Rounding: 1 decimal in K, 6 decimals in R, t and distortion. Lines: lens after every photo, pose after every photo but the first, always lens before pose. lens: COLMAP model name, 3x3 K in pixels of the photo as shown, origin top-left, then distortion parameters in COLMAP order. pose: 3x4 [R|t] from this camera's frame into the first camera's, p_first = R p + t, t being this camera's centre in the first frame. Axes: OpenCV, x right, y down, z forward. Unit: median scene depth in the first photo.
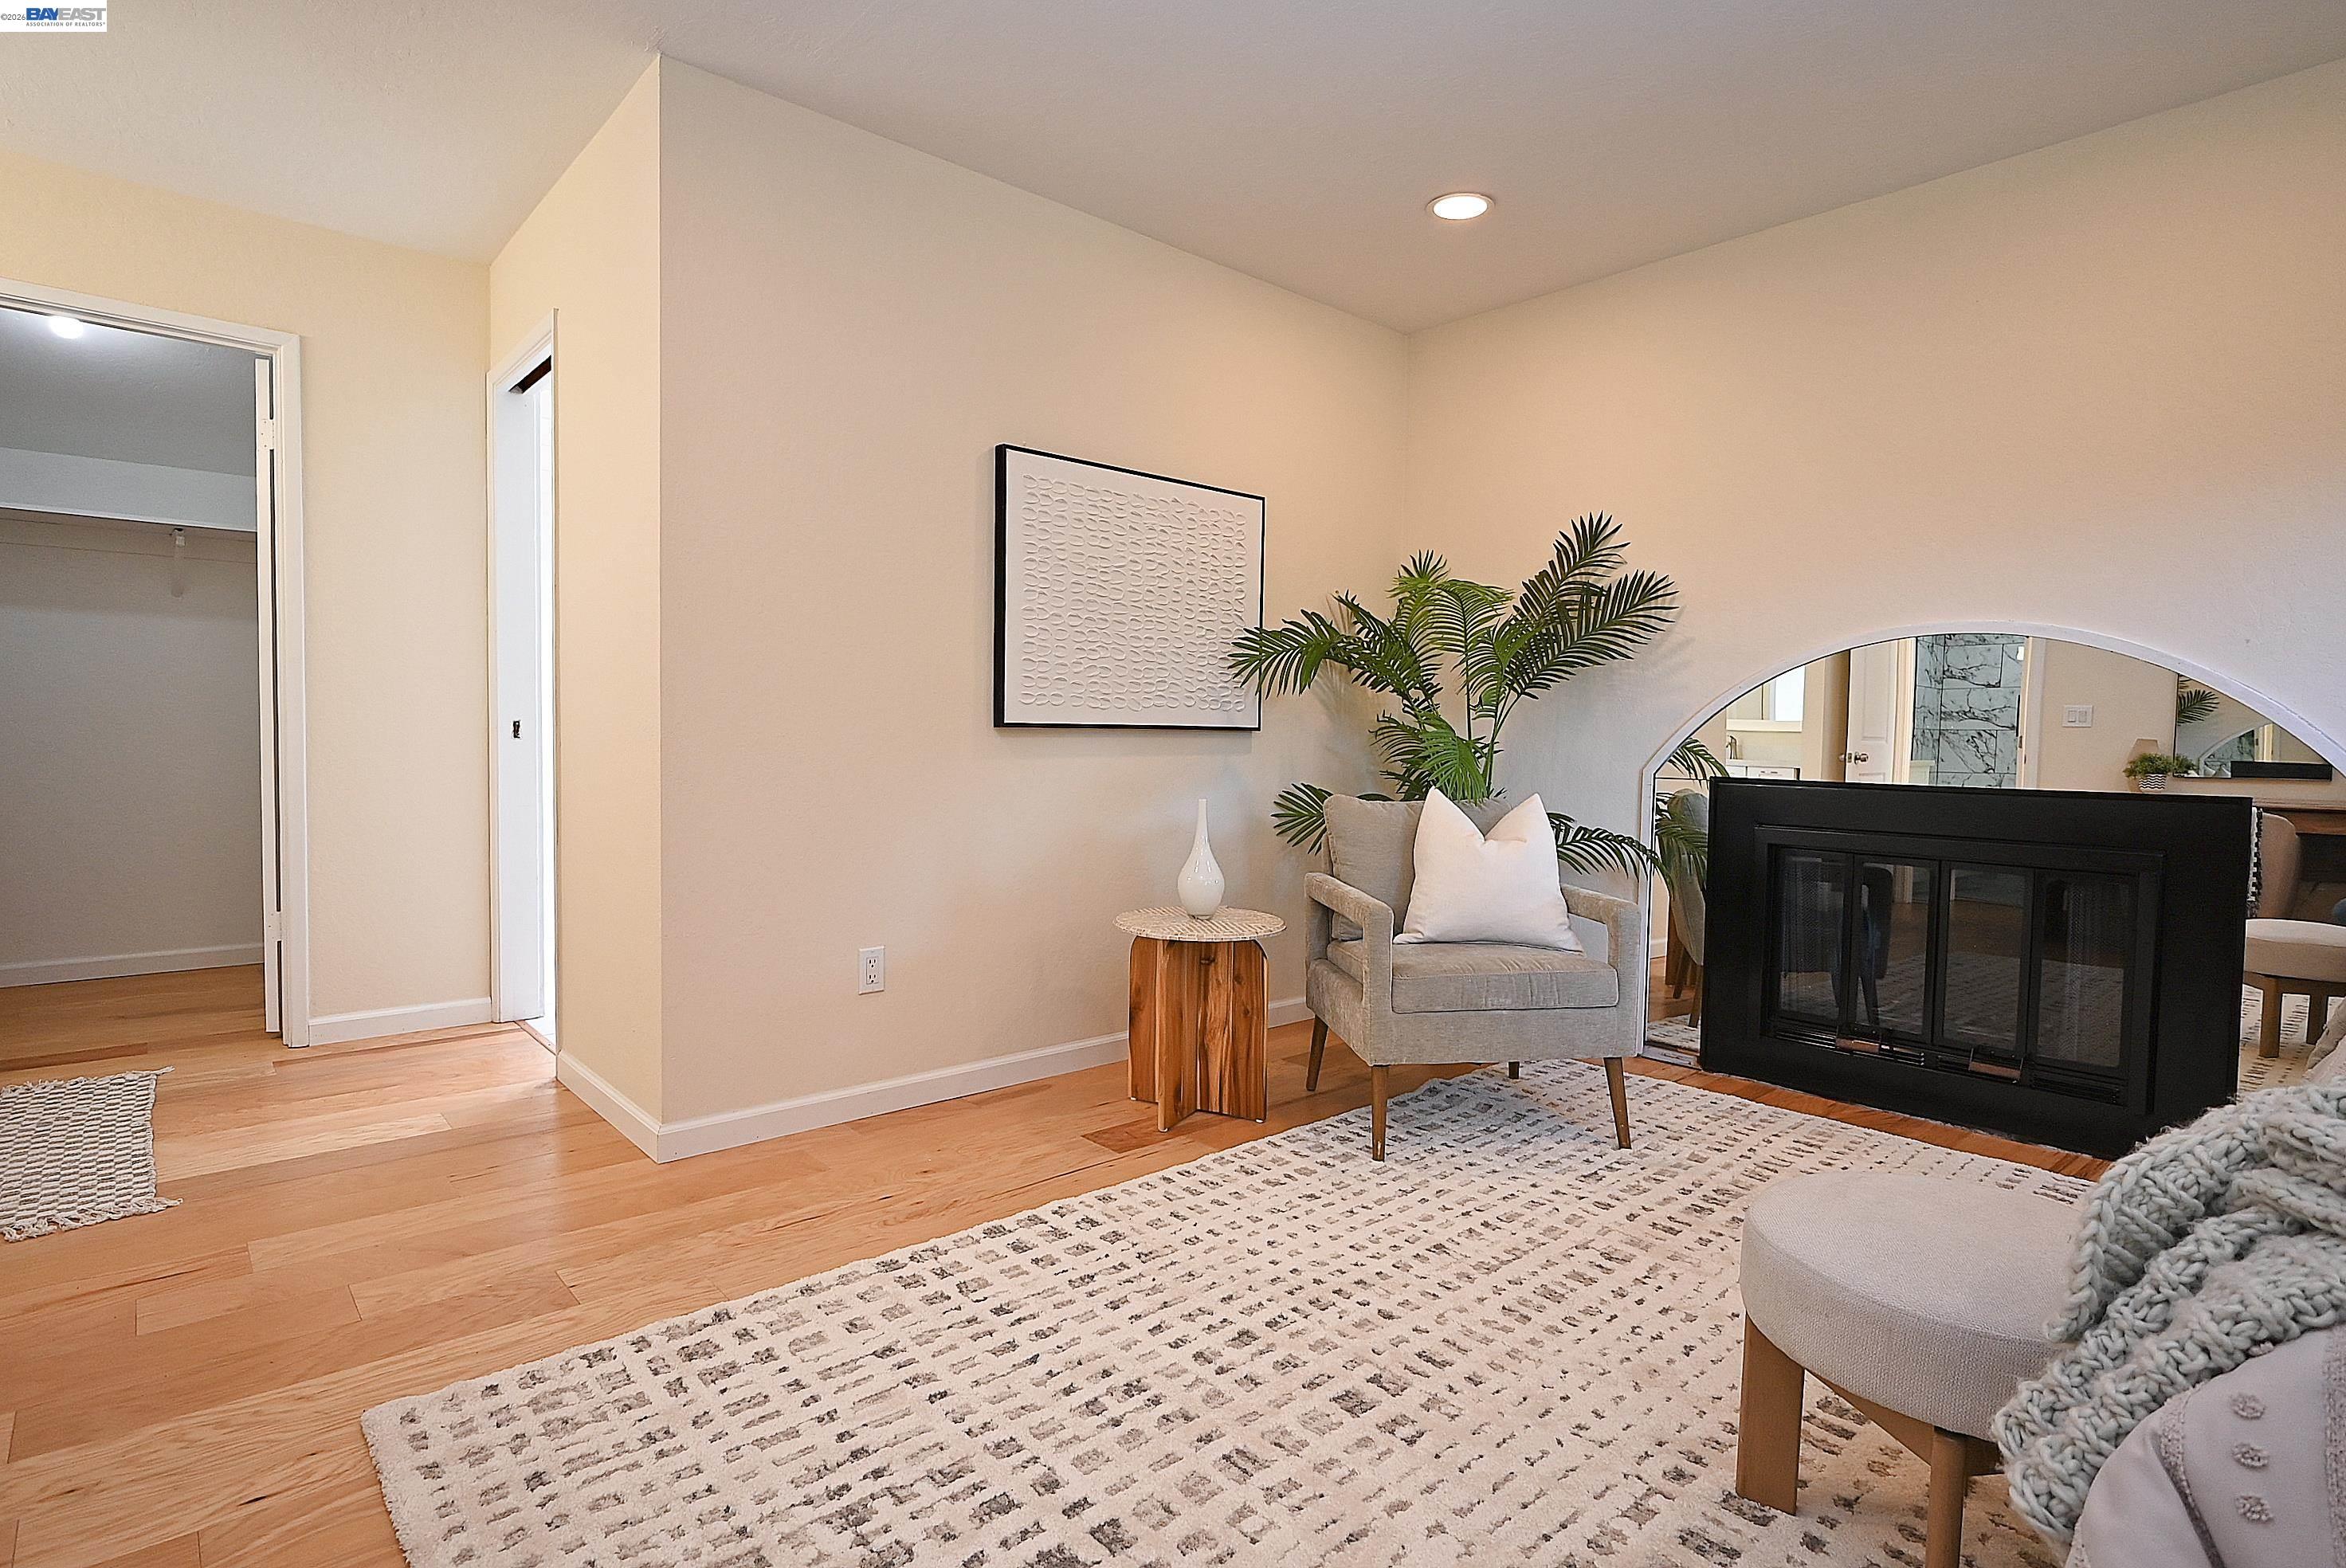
lens RADIAL K [[1182.3, 0, 1166.7], [0, 1182.3, 783.0], [0, 0, 1]] dist [-0.004109, 0.000760]
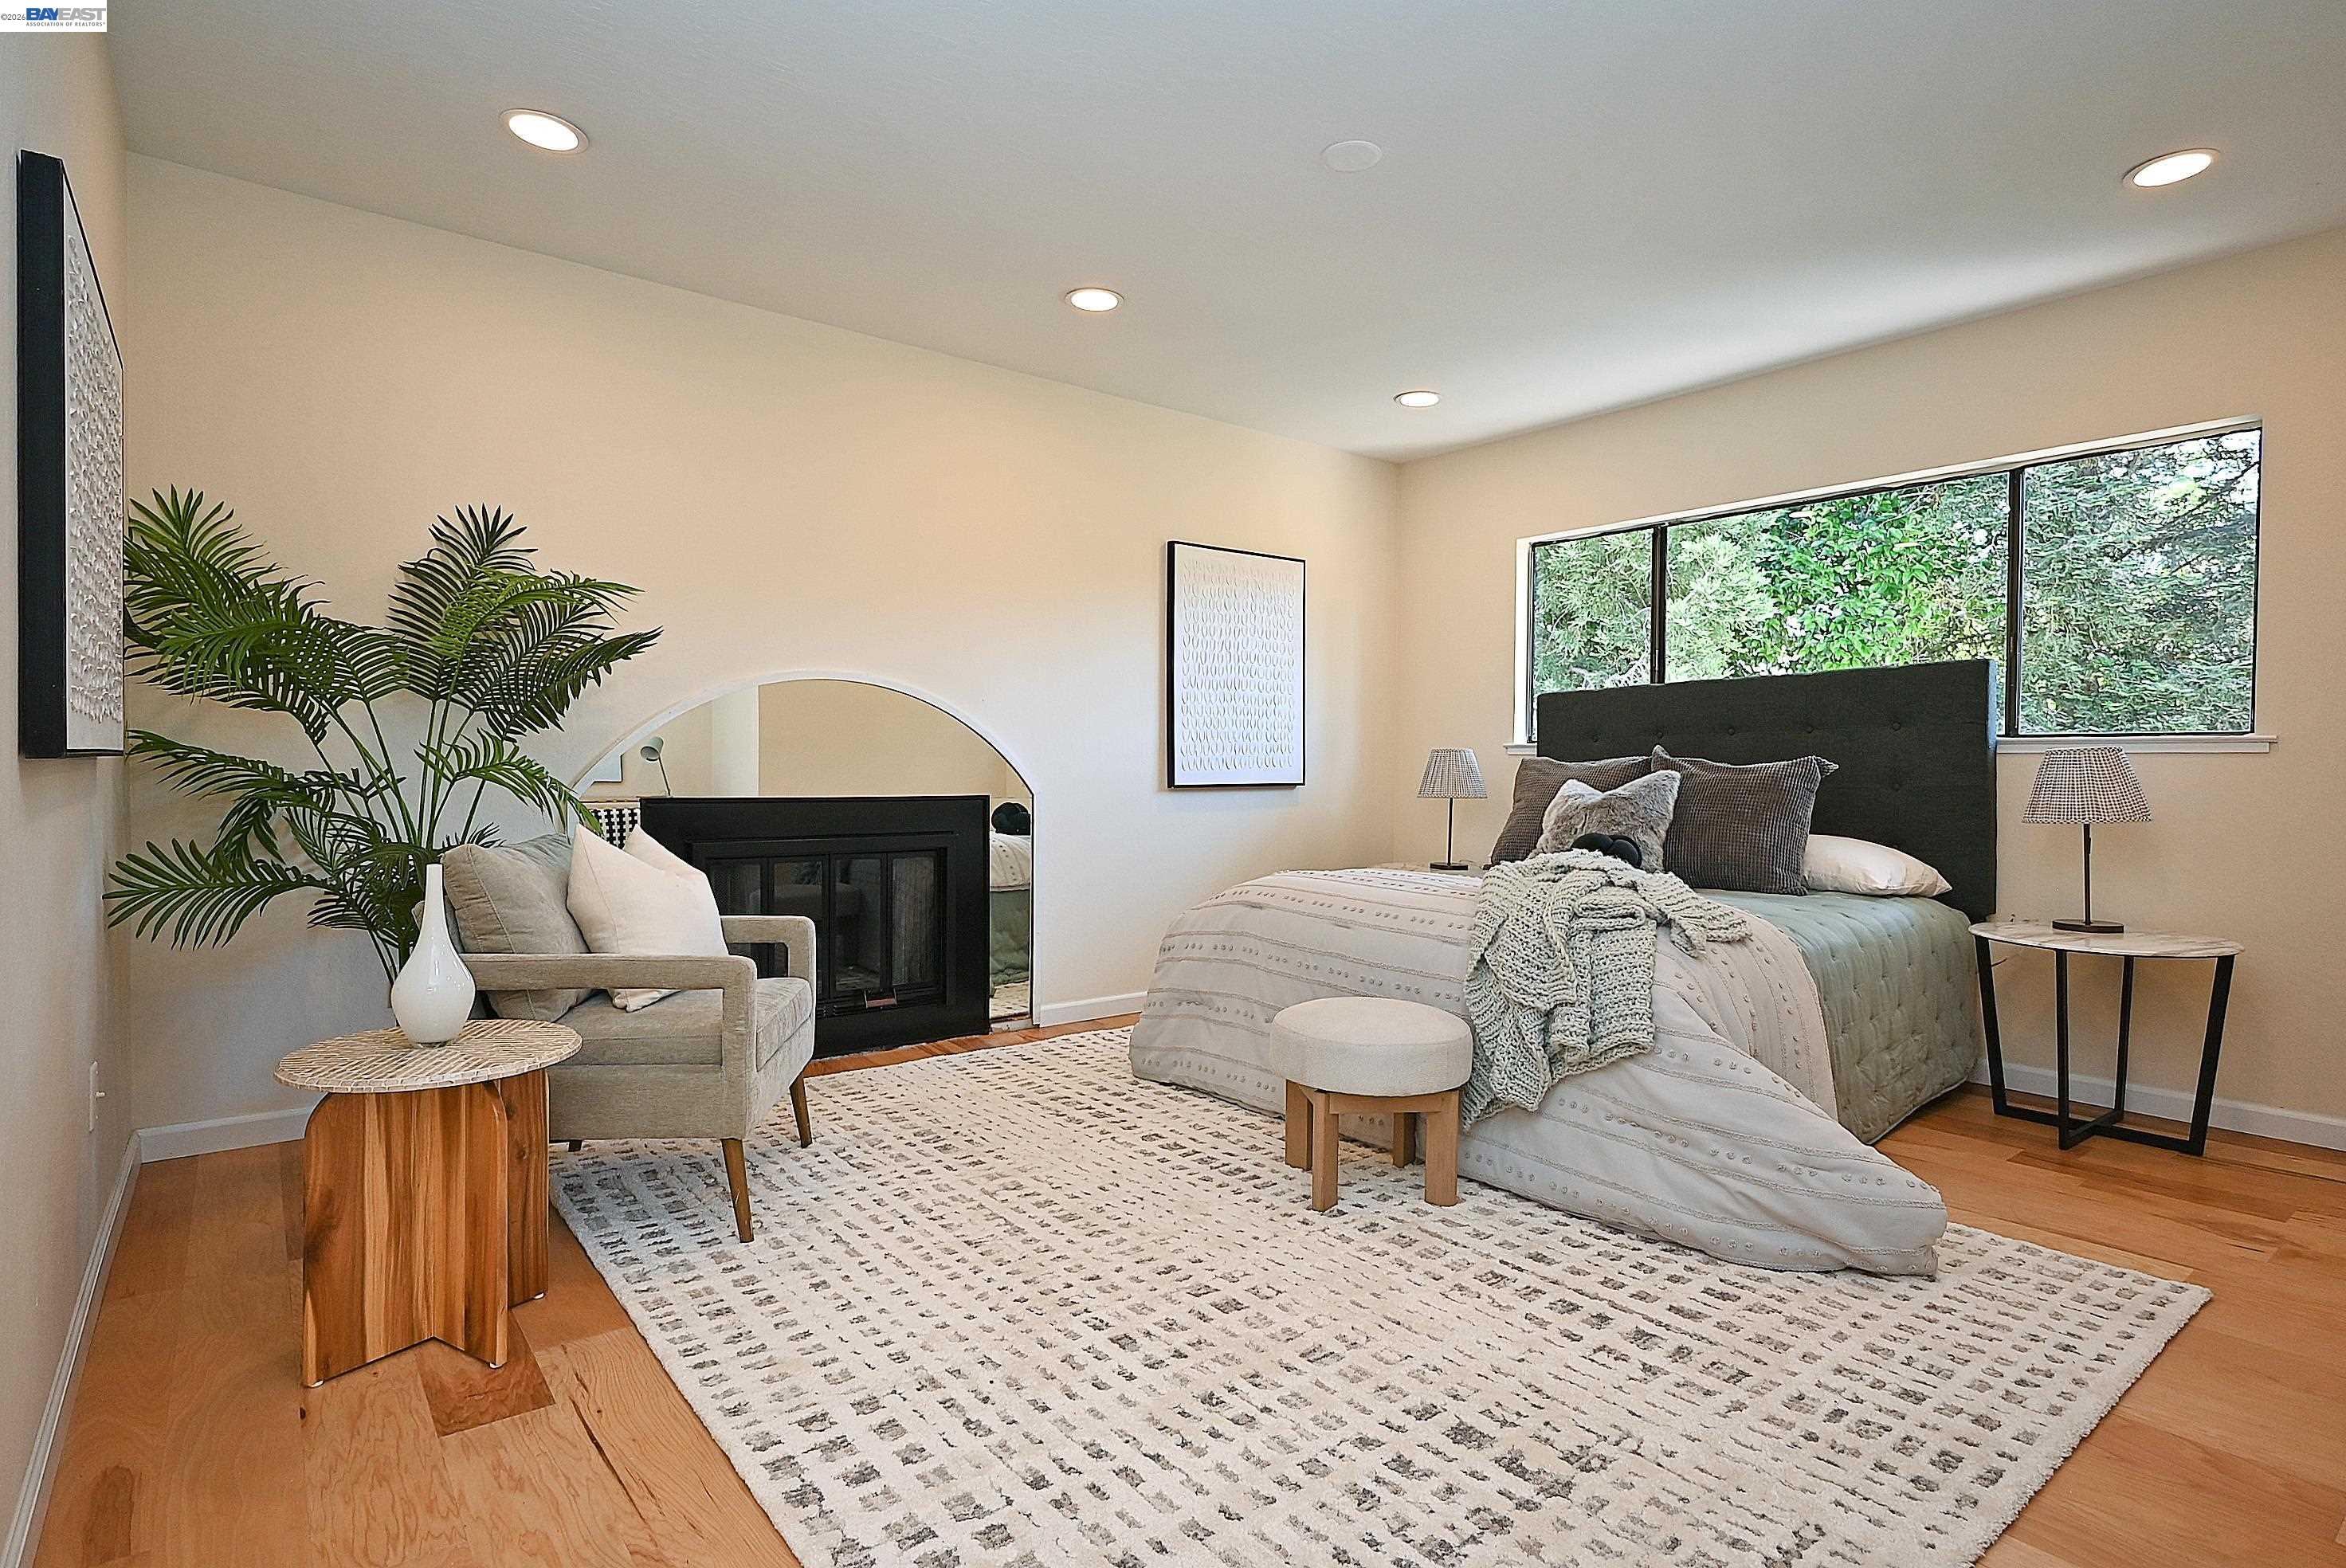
lens RADIAL K [[1188.6, 0, 1164.9], [0, 1188.6, 781.8], [0, 0, 1]] dist [-0.005053, 0.000465]
pose [[0.050842, -0.029605, 0.998268, -0.780450], [0.032258, 0.999088, 0.027986, -0.049243], [-0.998186, 0.030779, 0.051751, 0.707622]]
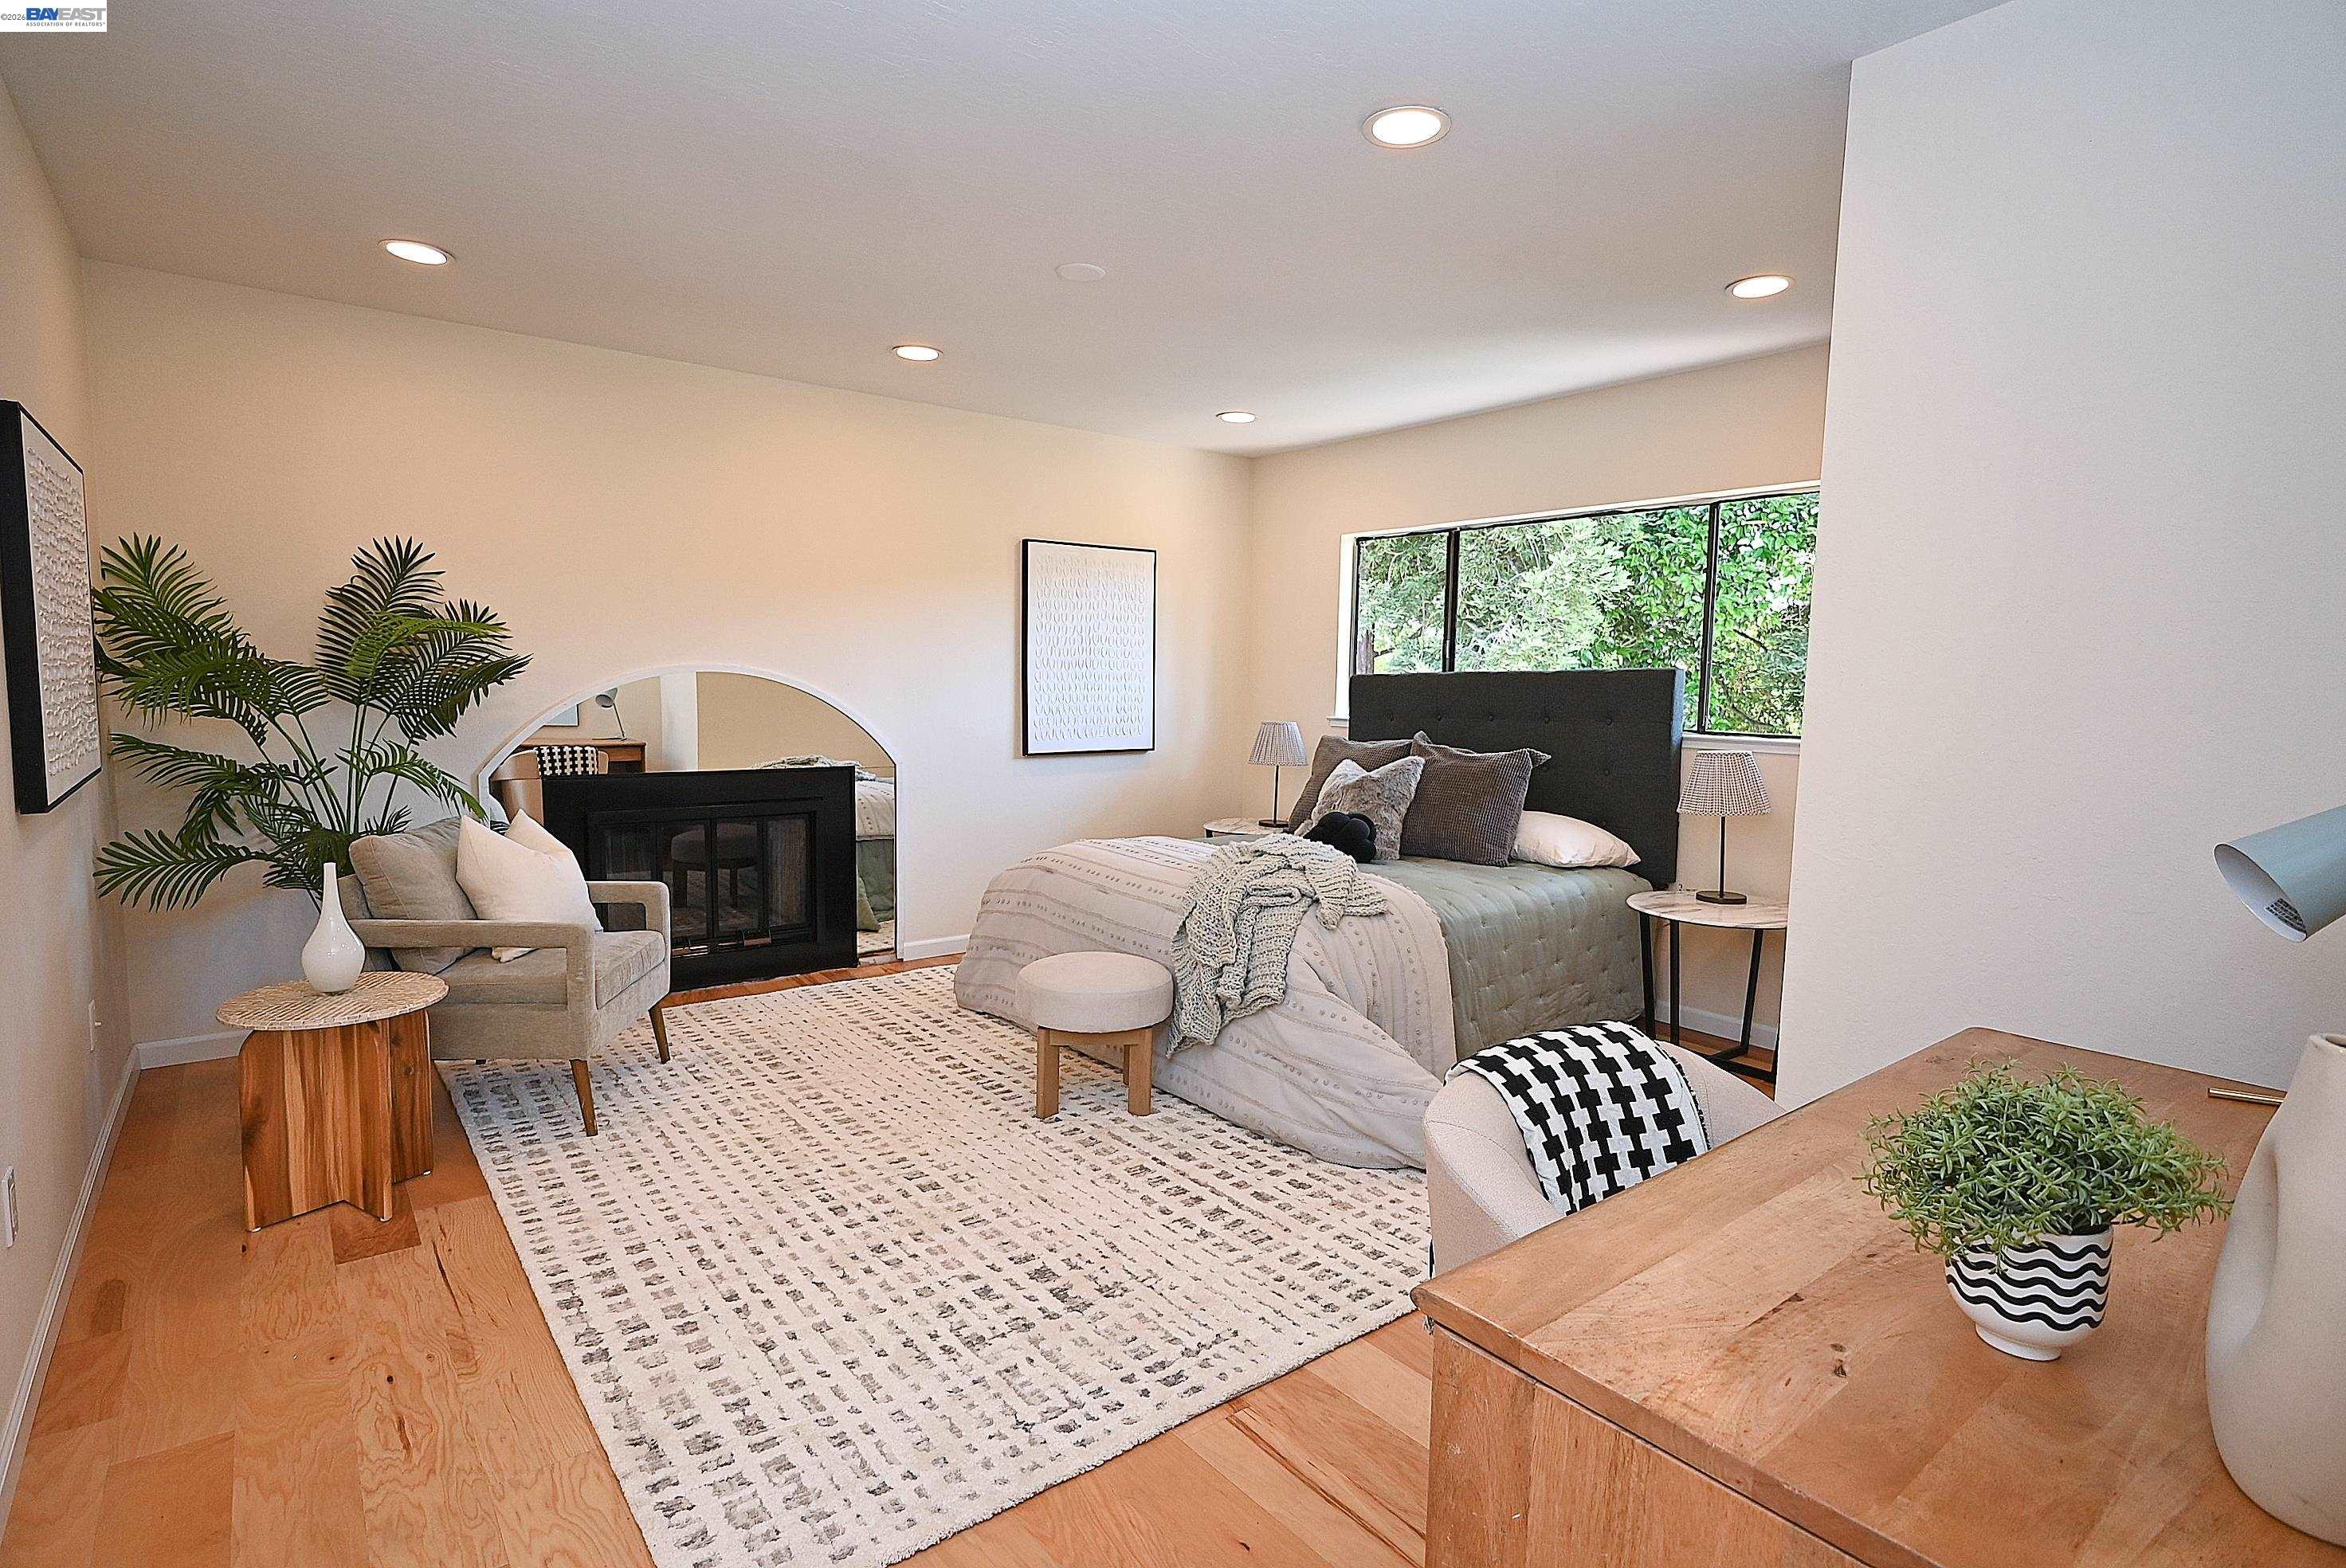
lens RADIAL K [[1182.3, 0, 1166.7], [0, 1182.3, 783.0], [0, 0, 1]] dist [-0.004109, 0.000760]
pose [[0.060616, -0.106316, 0.992483, -1.043915], [0.022525, 0.994204, 0.105124, -0.163166], [-0.997907, 0.015983, 0.062660, 0.388566]]
